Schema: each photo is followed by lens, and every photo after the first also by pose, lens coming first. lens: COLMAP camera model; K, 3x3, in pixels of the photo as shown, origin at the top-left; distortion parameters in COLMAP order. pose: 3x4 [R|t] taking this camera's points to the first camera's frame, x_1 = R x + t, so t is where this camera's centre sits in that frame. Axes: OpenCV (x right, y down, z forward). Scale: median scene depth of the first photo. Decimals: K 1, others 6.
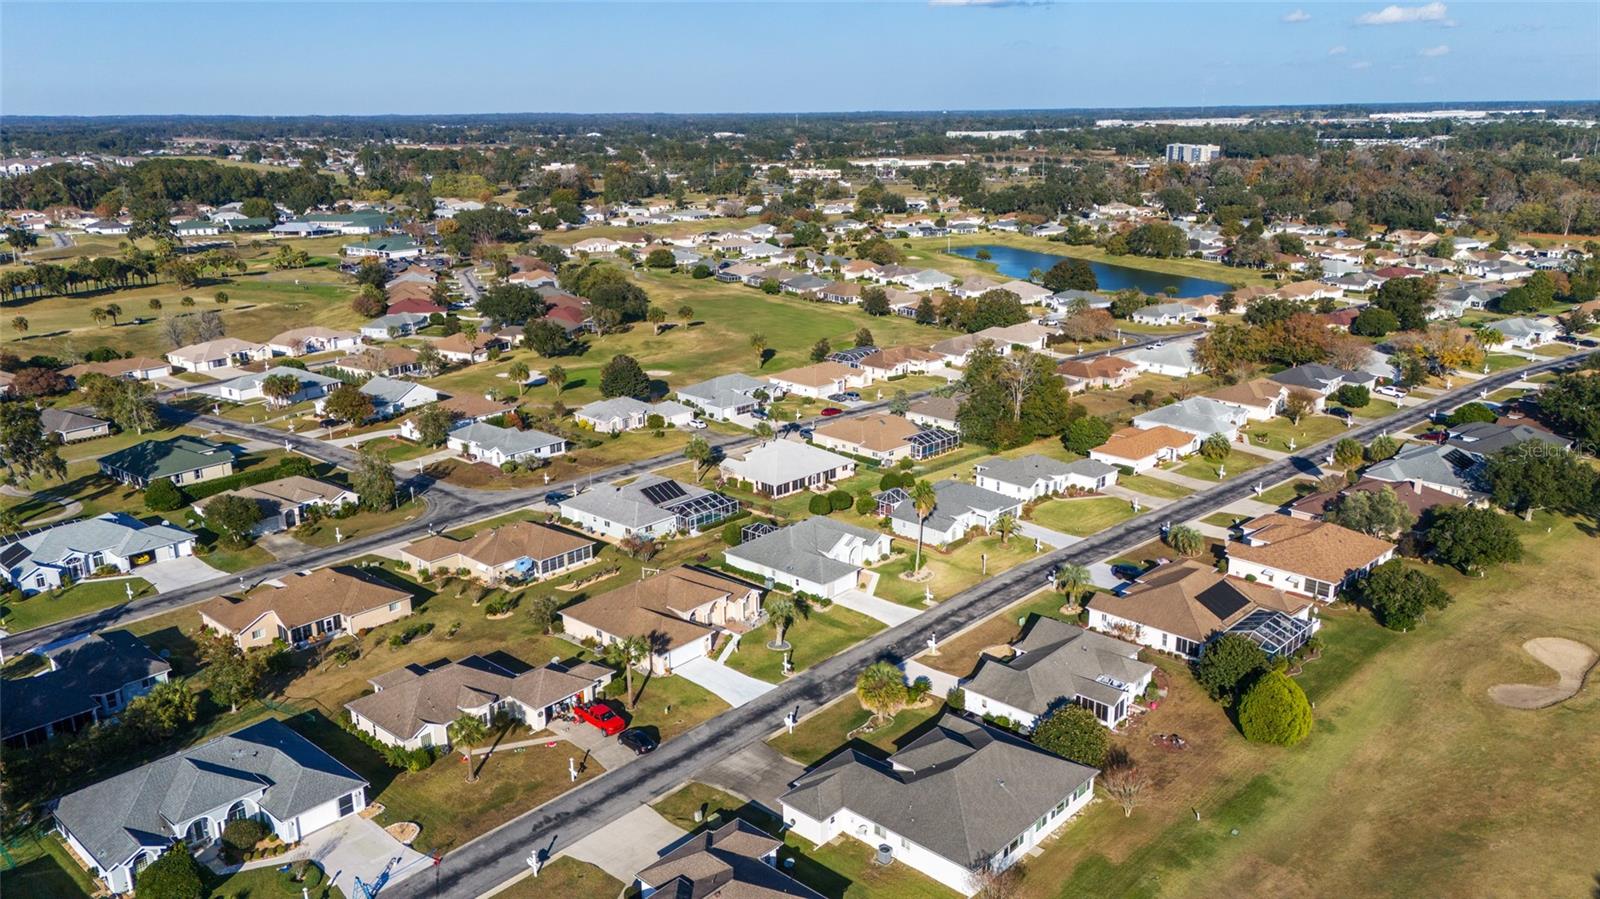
lens RADIAL K [[1175.3, 0, 797.7], [0, 1175.3, 456.8], [0, 0, 1]] dist [0.030833, -0.008779]
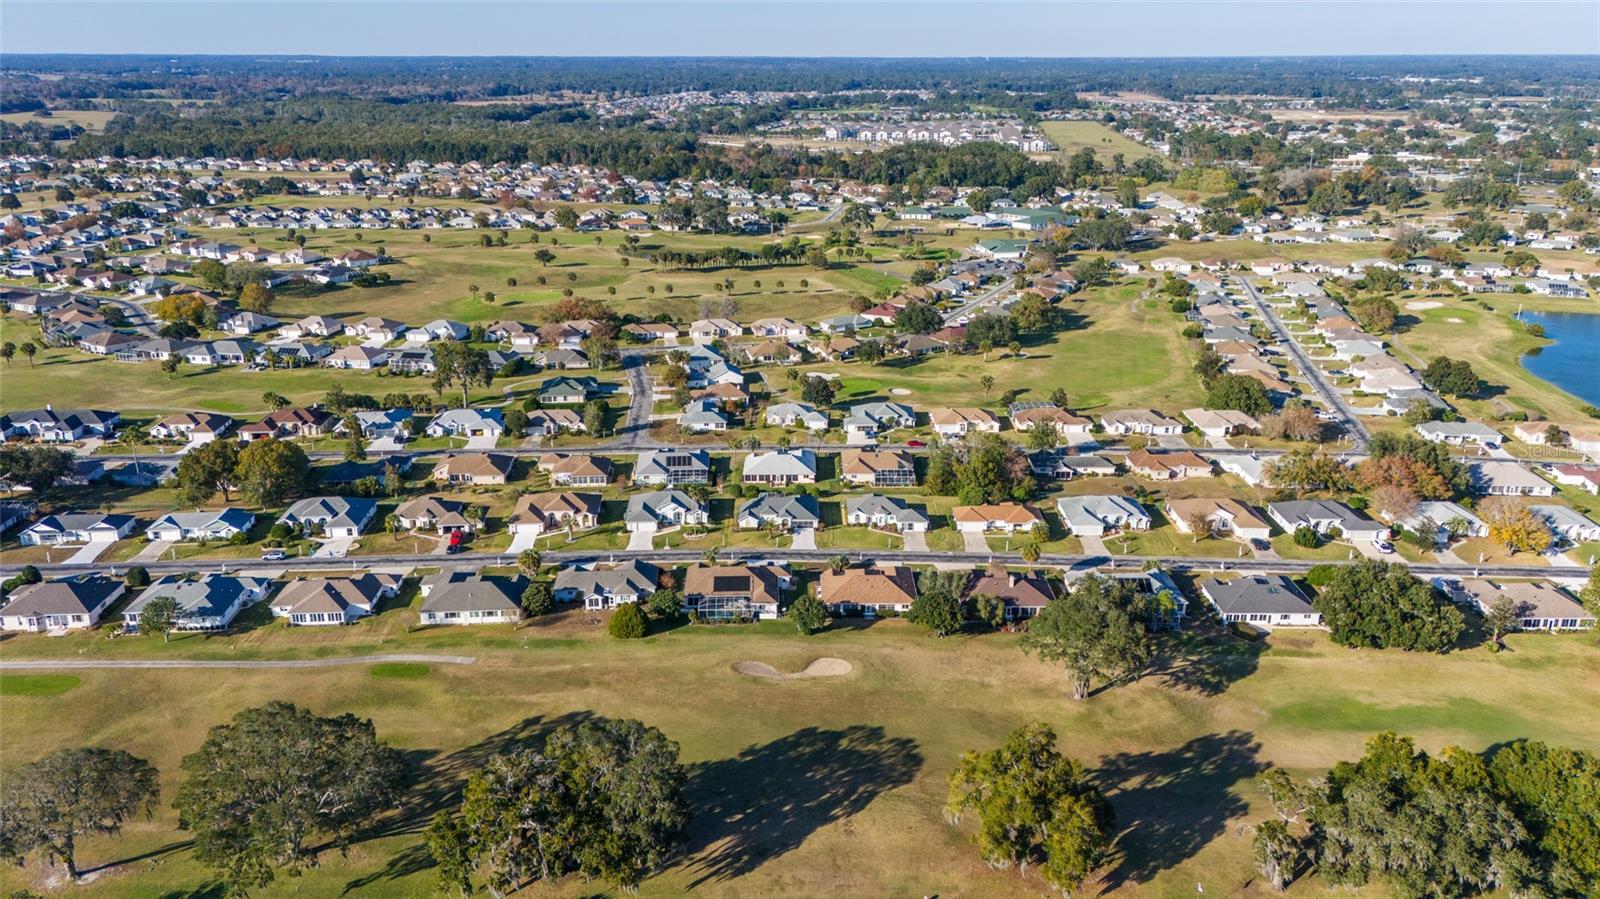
lens RADIAL K [[1194.4, 0, 800.0], [0, 1194.4, 449.5], [0, 0, 1]] dist [0.047442, -0.005861]
pose [[0.717983, 0.224457, -0.658878, 1.055805], [-0.201550, 0.973070, 0.111861, -0.198049], [0.666242, 0.052482, 0.743887, -0.176555]]
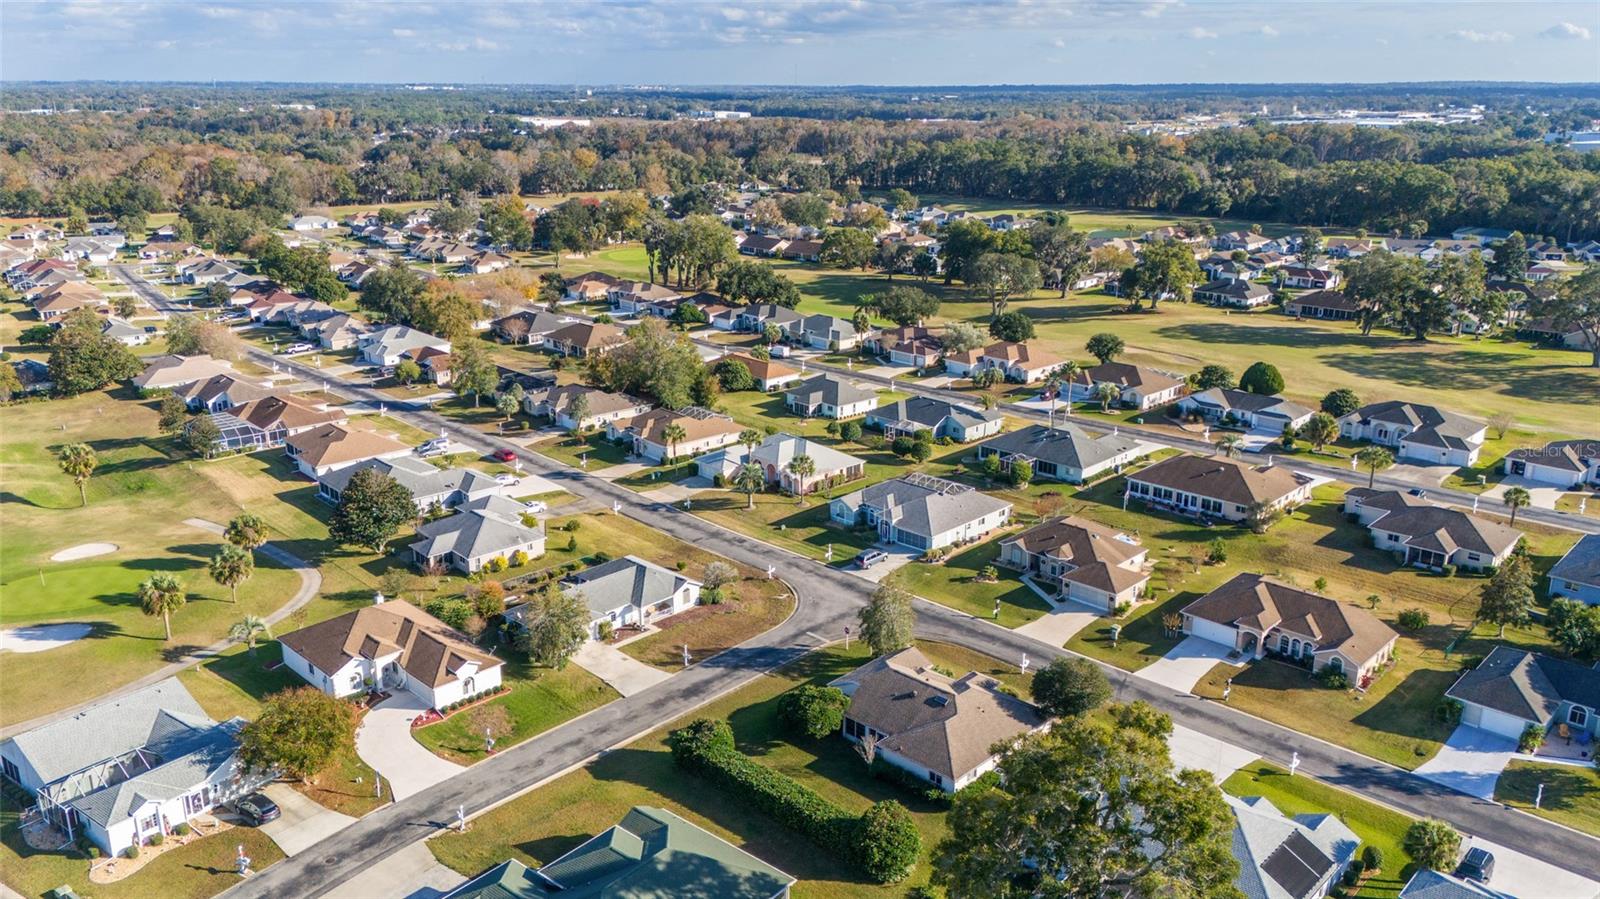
lens RADIAL K [[1202.7, 0, 800.0], [0, 1202.7, 449.5], [0, 0, 1]] dist [0.037998, -0.005608]
pose [[0.036453, -0.279259, 0.959524, -0.910790], [0.278000, 0.925096, 0.258677, -0.241274], [-0.959889, 0.257318, 0.111356, 0.879107]]
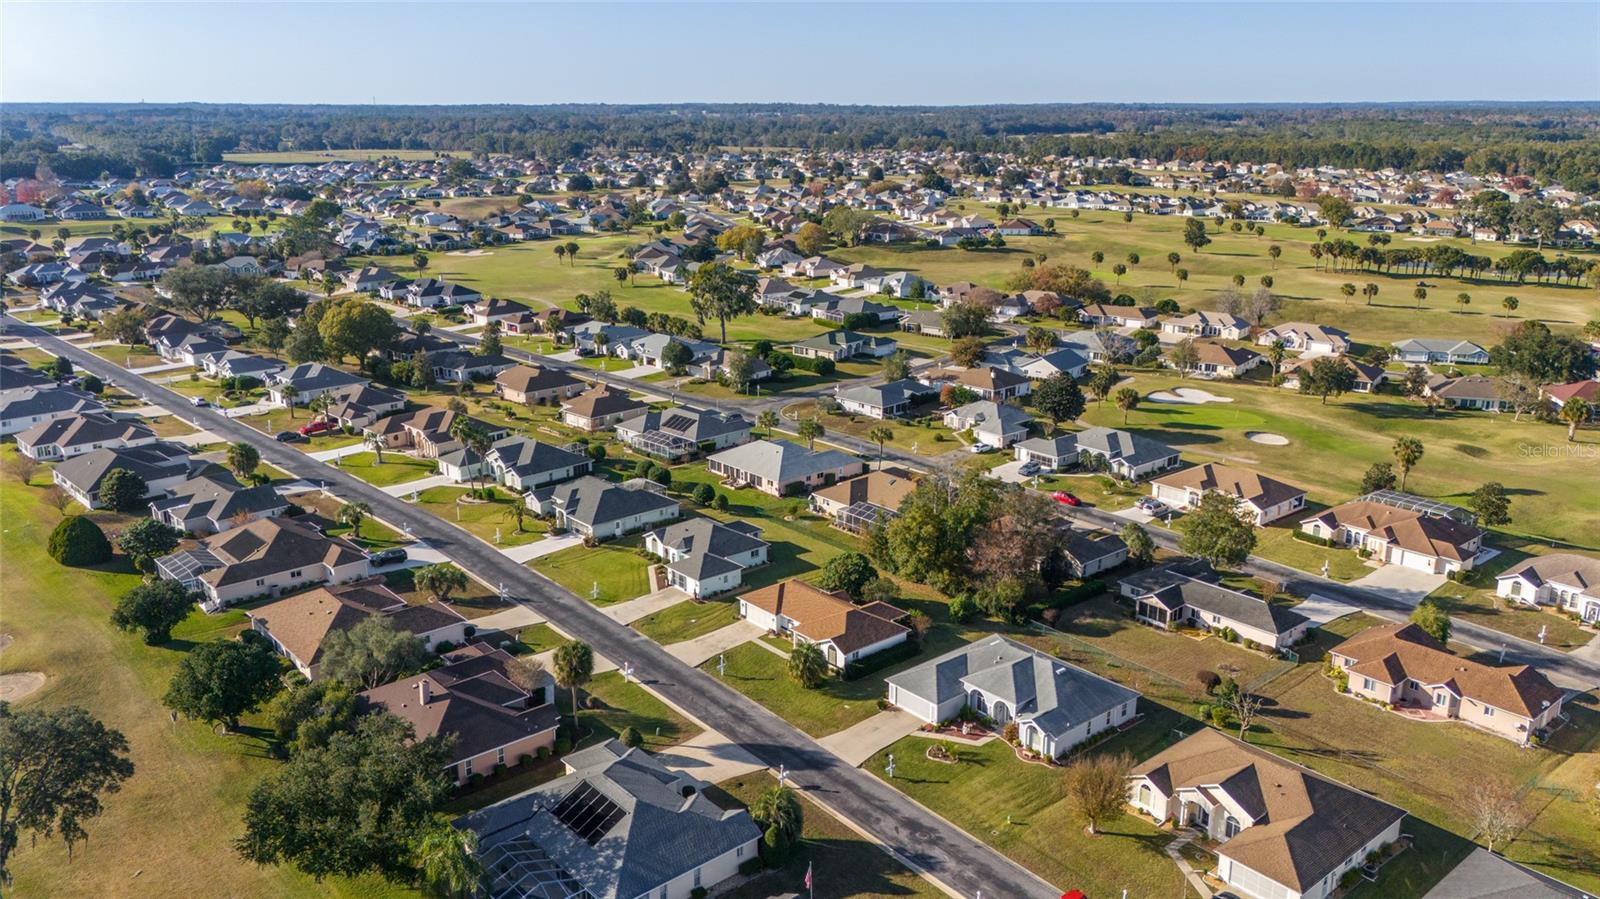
lens RADIAL K [[1202.7, 0, 800.0], [0, 1202.7, 449.5], [0, 0, 1]] dist [0.037998, -0.005608]
pose [[-0.056506, 0.282019, -0.957743, 0.949231], [-0.278787, 0.916662, 0.286370, -0.296176], [0.958689, 0.283188, 0.026826, 0.982635]]
